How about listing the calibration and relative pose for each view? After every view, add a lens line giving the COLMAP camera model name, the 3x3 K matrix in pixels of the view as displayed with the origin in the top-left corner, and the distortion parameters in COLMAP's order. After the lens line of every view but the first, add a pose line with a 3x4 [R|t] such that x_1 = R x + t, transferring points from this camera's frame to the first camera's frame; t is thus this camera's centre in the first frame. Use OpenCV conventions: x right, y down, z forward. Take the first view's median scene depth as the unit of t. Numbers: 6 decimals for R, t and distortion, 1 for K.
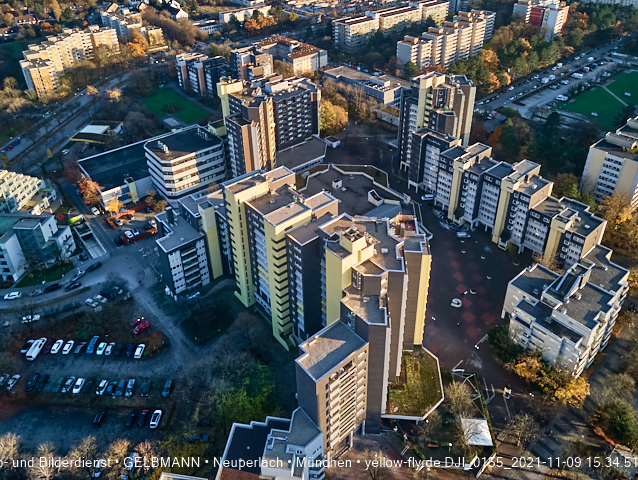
lens RADIAL K [[470.5, 0, 320.0], [0, 470.5, 160.6], [0, 0, 1]] dist [0.037999, 0.000738]
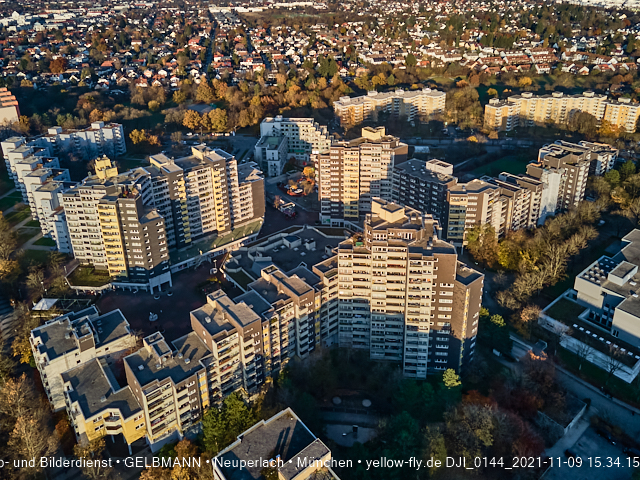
lens RADIAL K [[473.5, 0, 320.7], [0, 473.5, 181.5], [0, 0, 1]] dist [0.030564, 0.015735]
pose [[-0.021303, 0.410185, -0.911753, 0.894930], [-0.473217, 0.799198, 0.370605, -0.431059], [0.880688, 0.439352, 0.177081, 0.756484]]
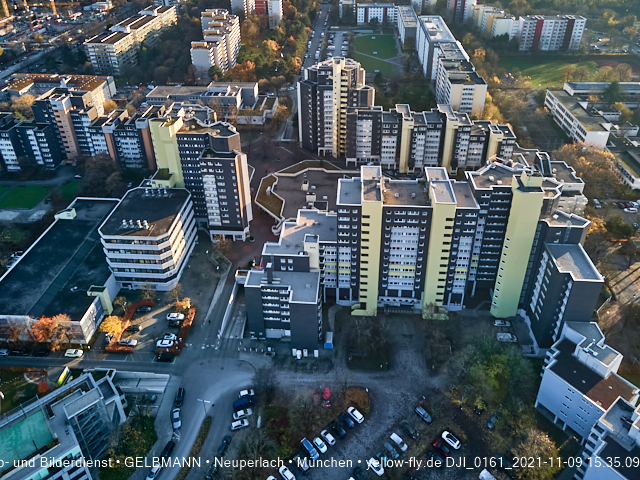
lens RADIAL K [[474.5, 0, 316.9], [0, 474.5, 160.1], [0, 0, 1]] dist [0.033969, 0.005973]
pose [[0.701374, -0.342531, 0.625098, -0.562882], [0.349720, 0.929526, 0.116953, -0.110175], [-0.621105, 0.136582, 0.771735, 0.208283]]
